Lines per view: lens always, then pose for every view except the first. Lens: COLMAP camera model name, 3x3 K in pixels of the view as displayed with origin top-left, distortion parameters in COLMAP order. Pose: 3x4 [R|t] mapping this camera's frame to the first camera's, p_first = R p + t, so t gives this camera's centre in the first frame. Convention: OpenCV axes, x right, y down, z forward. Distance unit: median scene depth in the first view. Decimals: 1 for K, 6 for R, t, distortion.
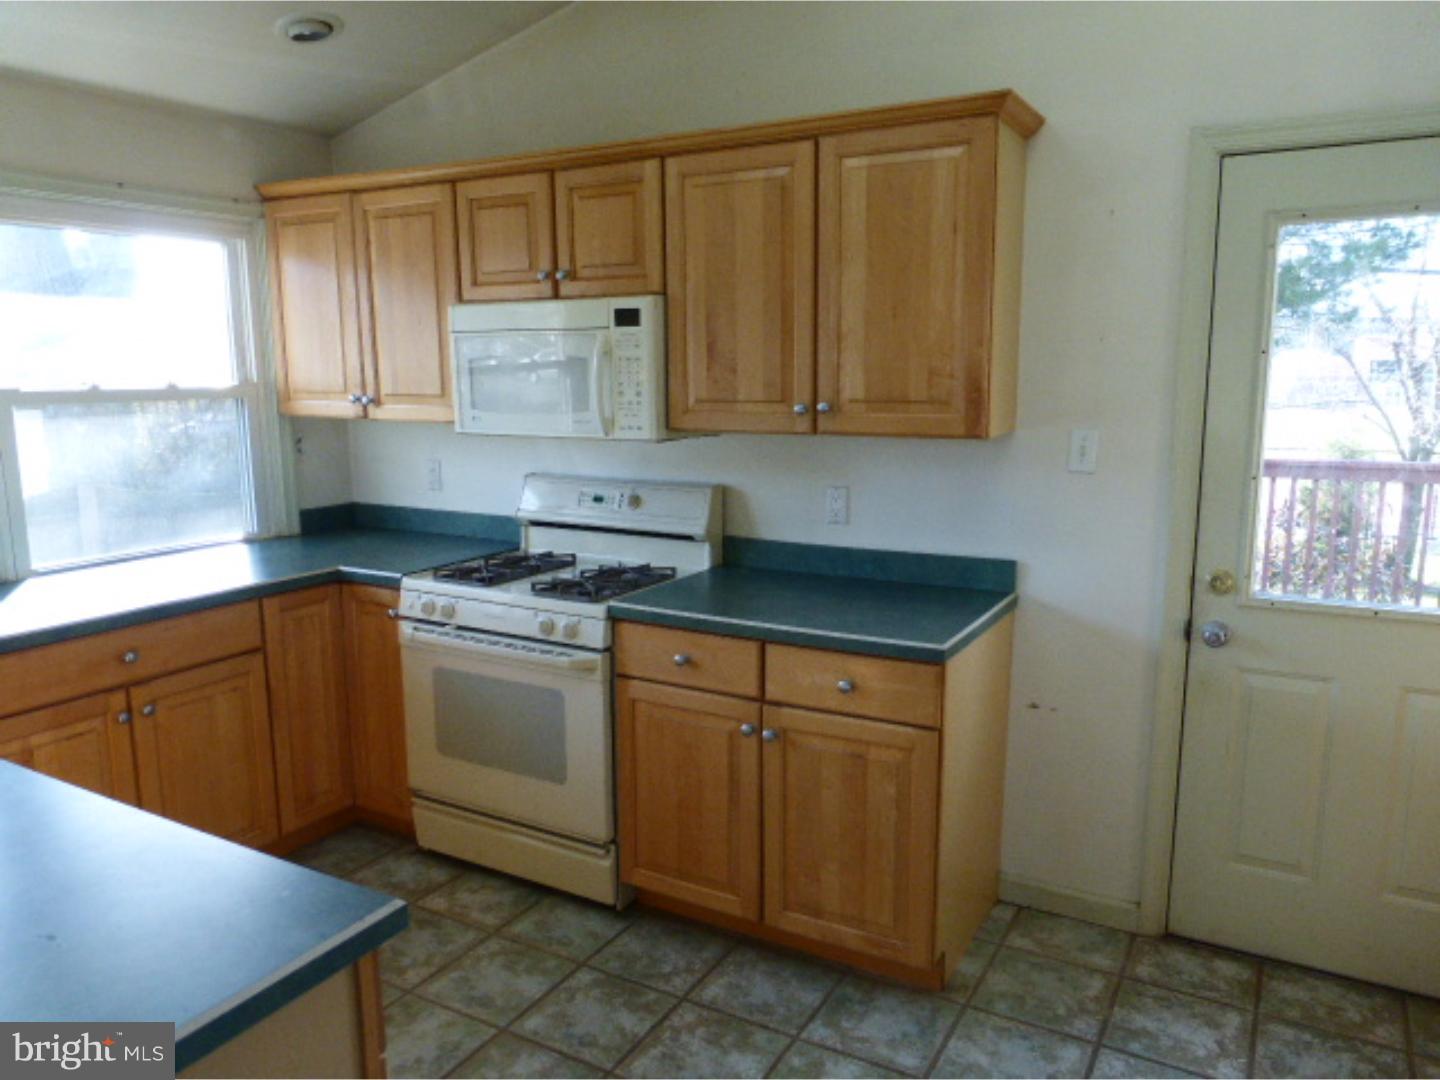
lens RADIAL K [[1048.1, 0, 733.5], [0, 1048.1, 545.0], [0, 0, 1]] dist [-0.003232, -0.004187]
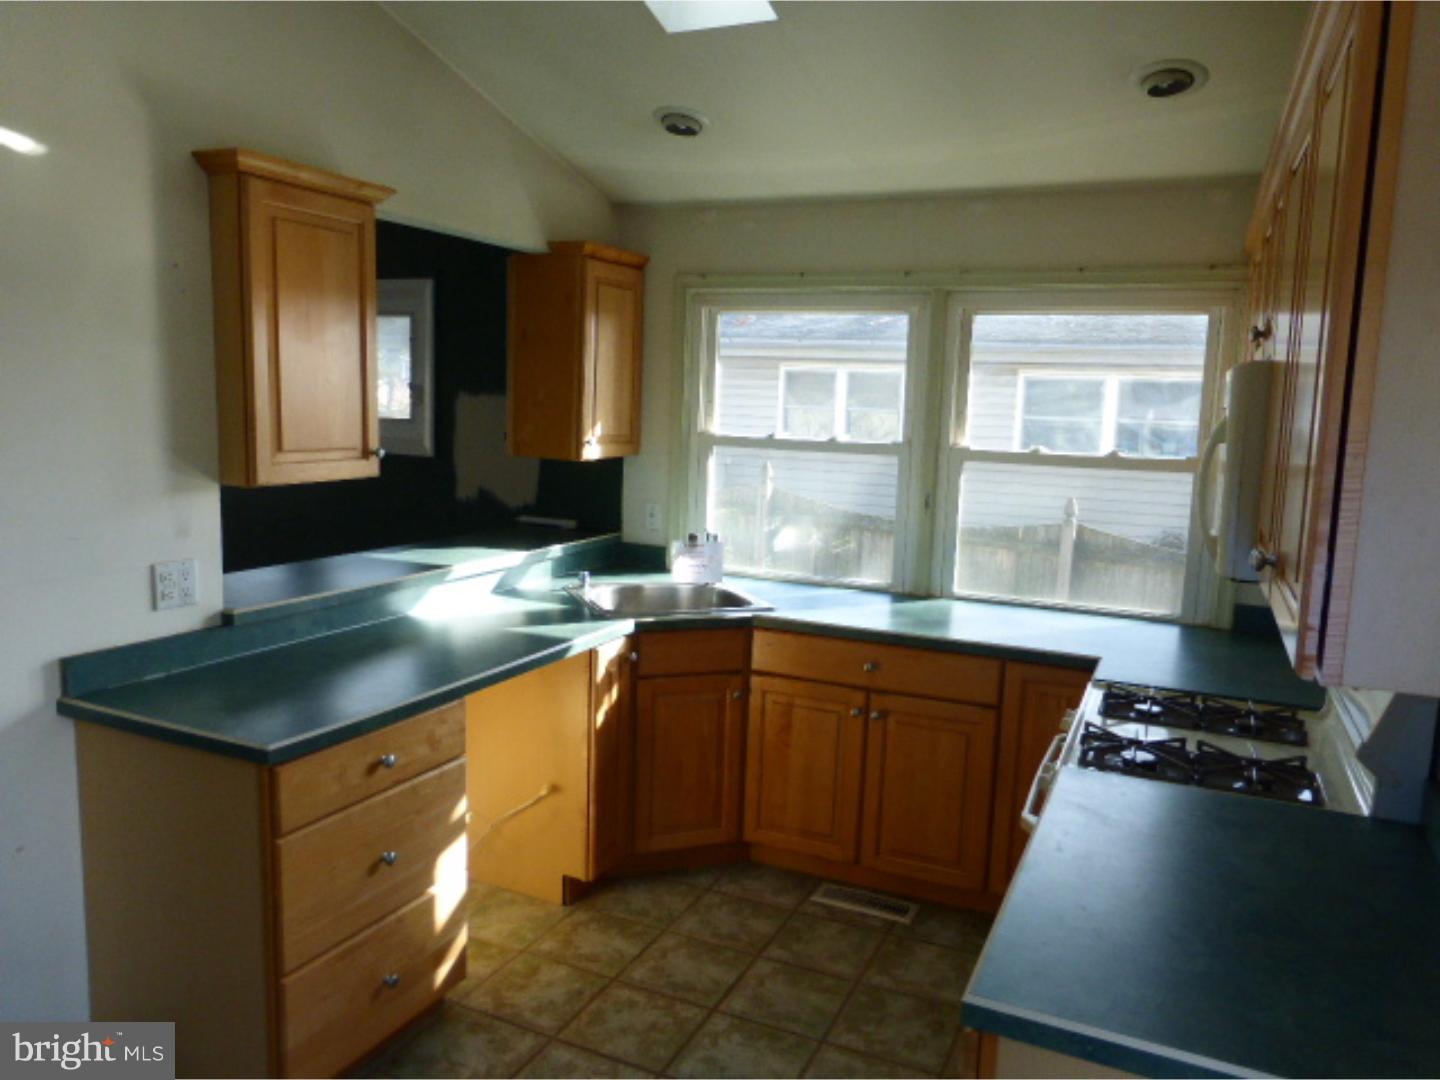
lens RADIAL K [[1048.1, 0, 728.8], [0, 1048.1, 545.8], [0, 0, 1]] dist [-0.003232, -0.004187]
pose [[0.096484, 0.144379, -0.984807, 0.523445], [-0.204168, 0.971255, 0.122389, -0.129688], [0.974170, 0.189258, 0.123188, 0.591655]]
